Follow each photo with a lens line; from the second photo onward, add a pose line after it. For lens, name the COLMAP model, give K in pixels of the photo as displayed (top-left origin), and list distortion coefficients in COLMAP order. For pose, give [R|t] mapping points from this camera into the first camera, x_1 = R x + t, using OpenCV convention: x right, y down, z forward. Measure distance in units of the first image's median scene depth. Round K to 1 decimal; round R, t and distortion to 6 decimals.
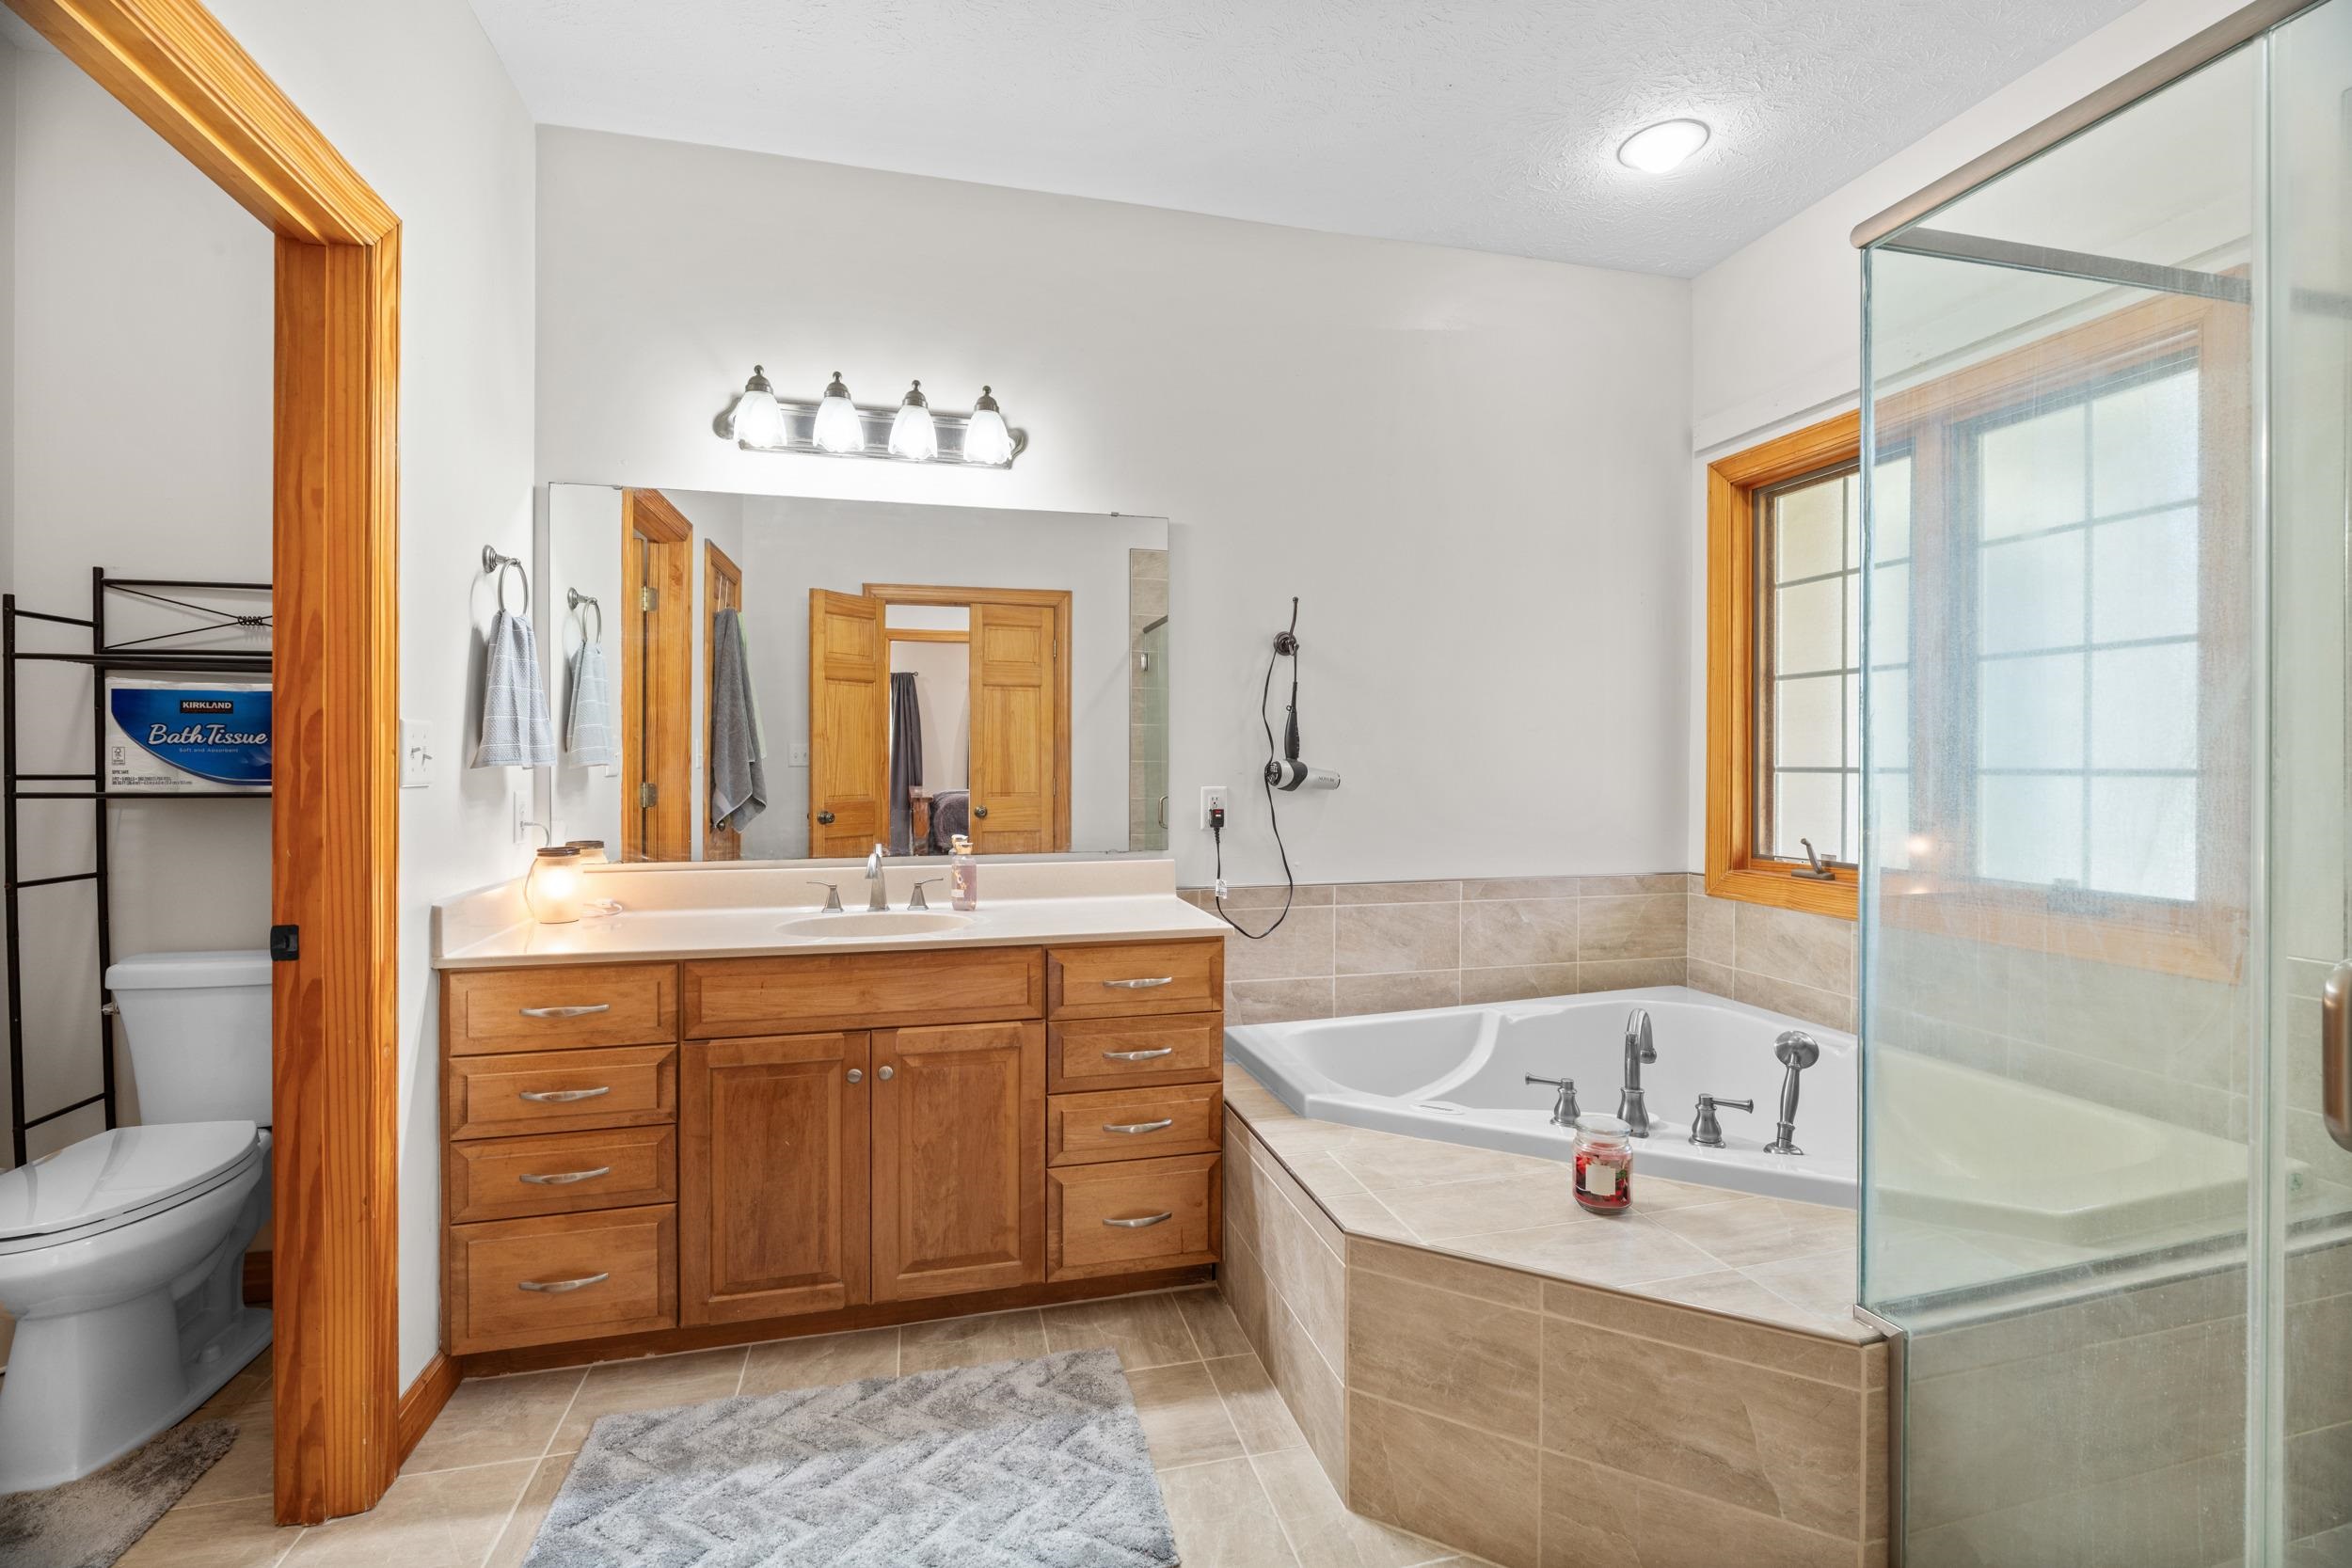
lens RADIAL K [[1035.5, 0, 1177.5], [0, 1035.5, 769.4], [0, 0, 1]] dist [-0.008866, 0.001967]
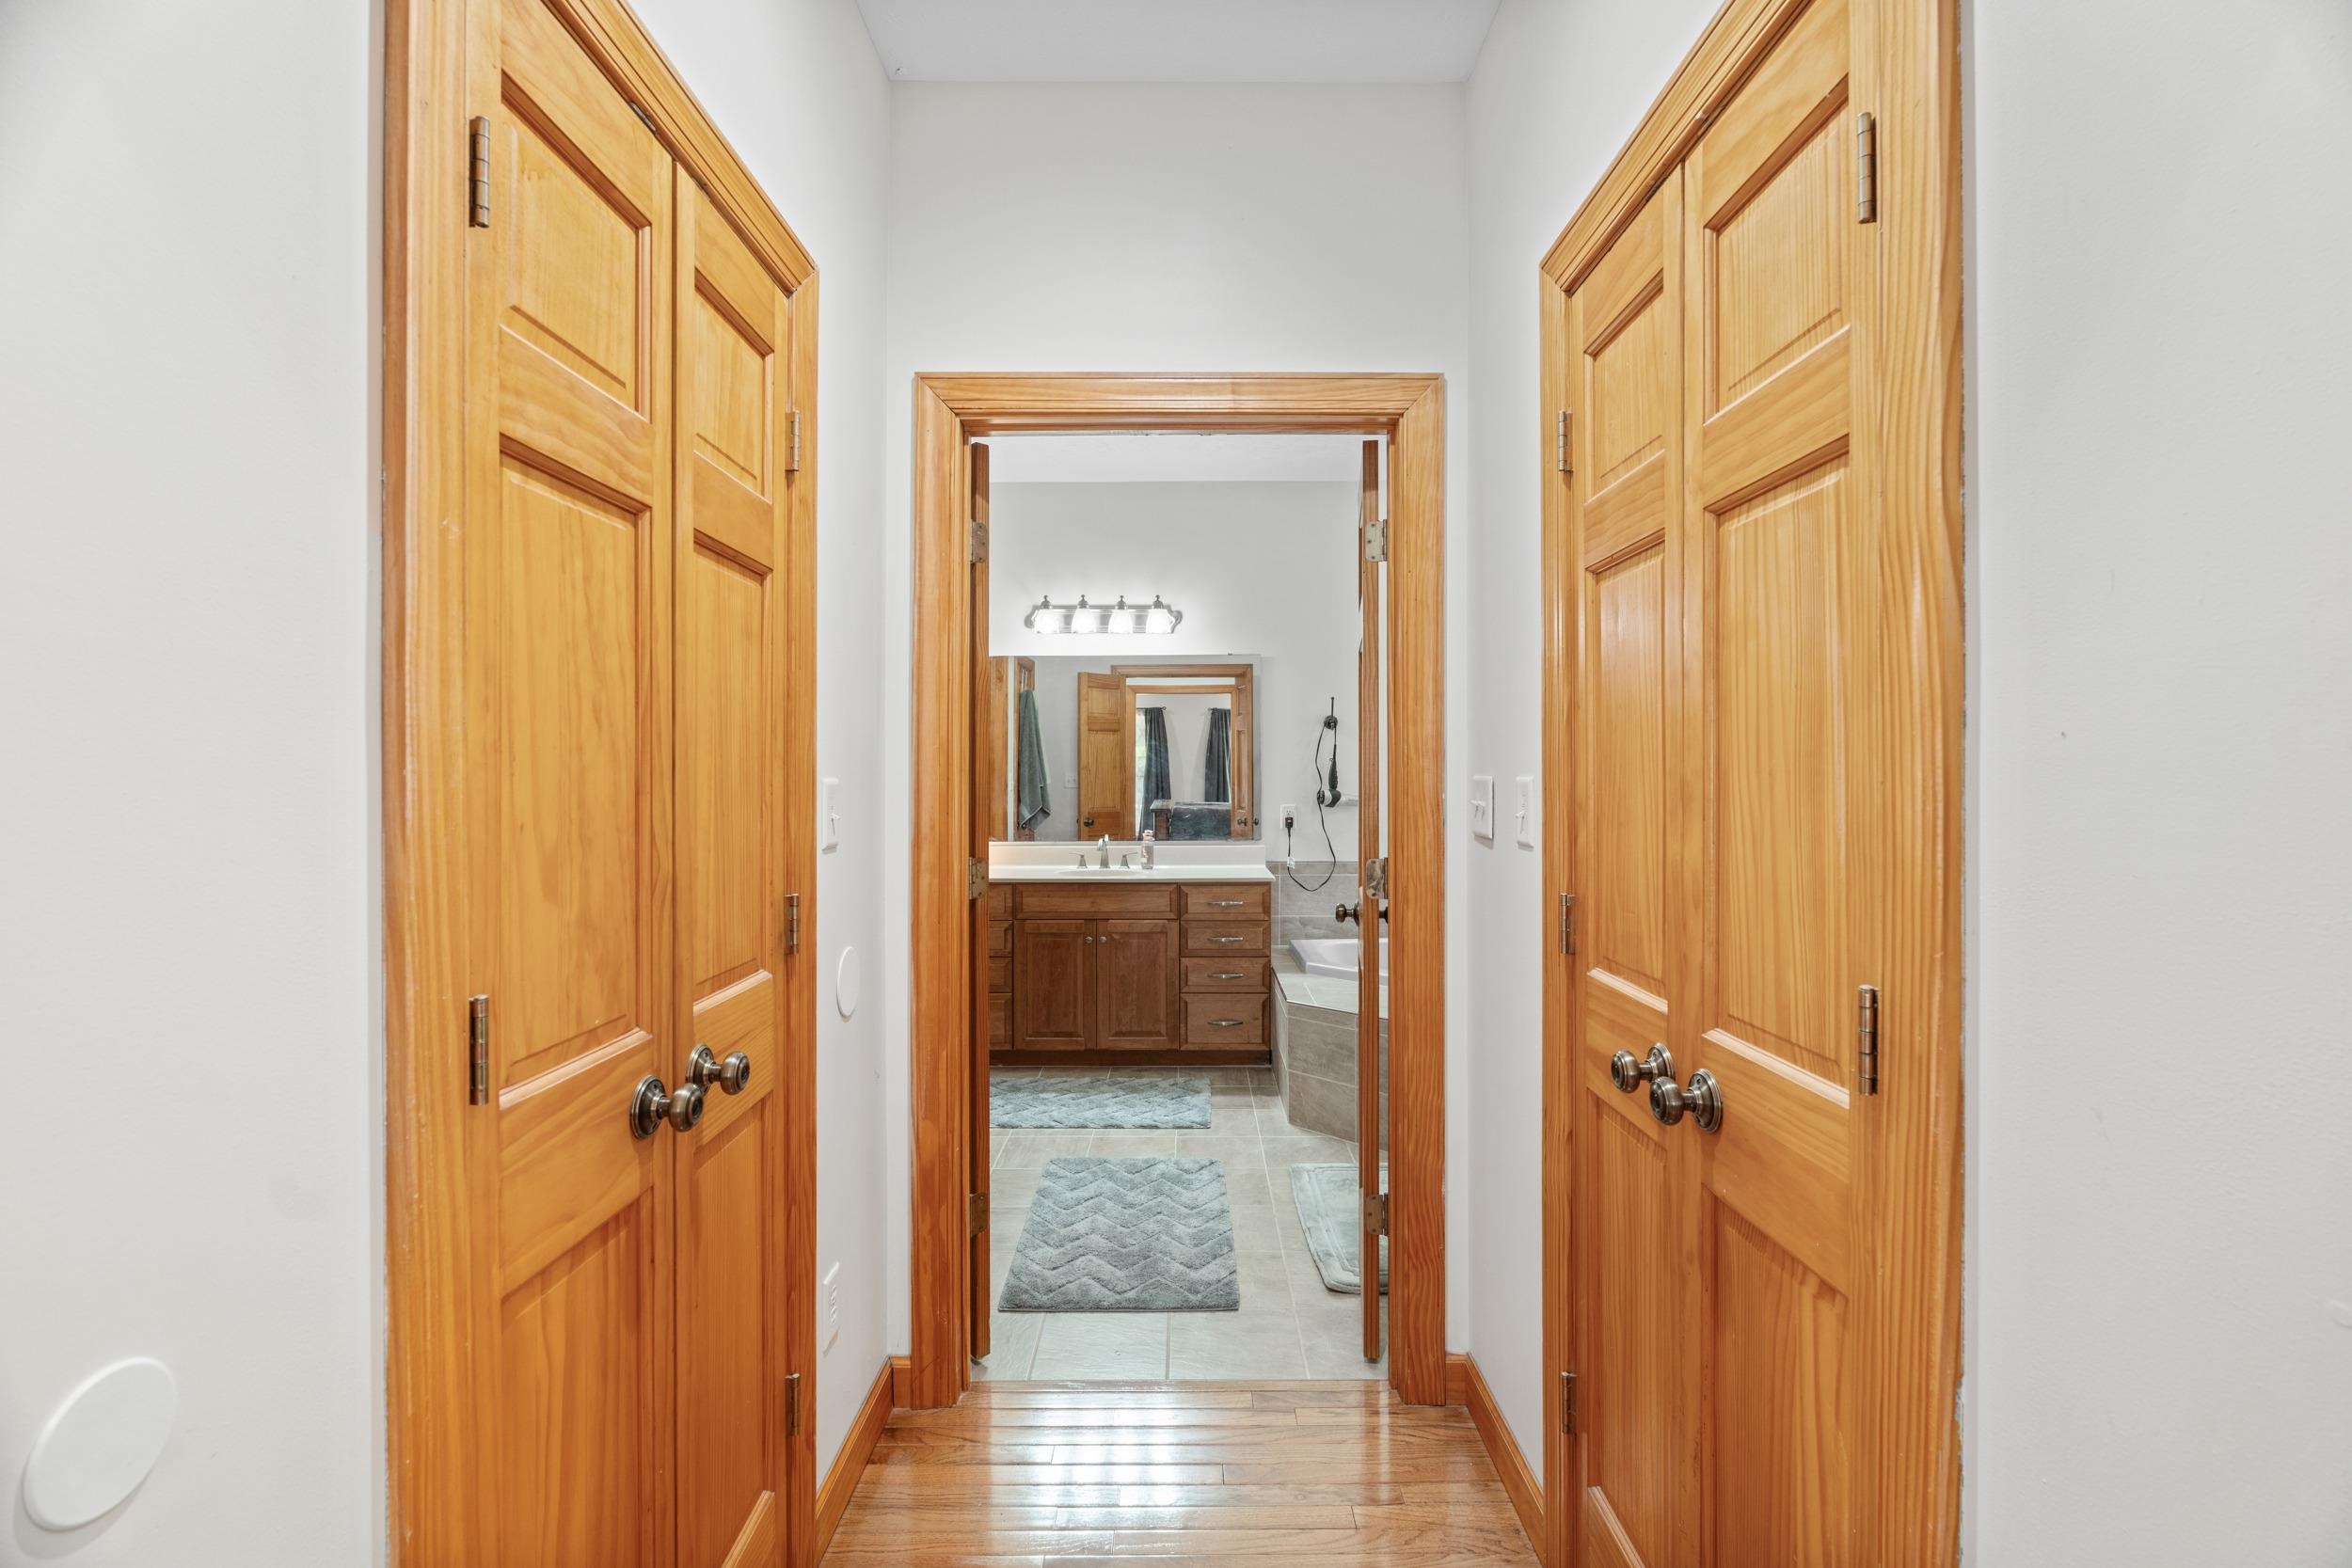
lens RADIAL K [[1035.5, 0, 1172.5], [0, 1035.5, 784.2], [0, 0, 1]] dist [-0.008866, 0.001967]
pose [[0.965729, -0.001195, -0.259550, 0.349378], [0.002248, 0.999990, 0.003757, -0.028945], [0.259543, -0.004212, 0.965722, -0.869633]]
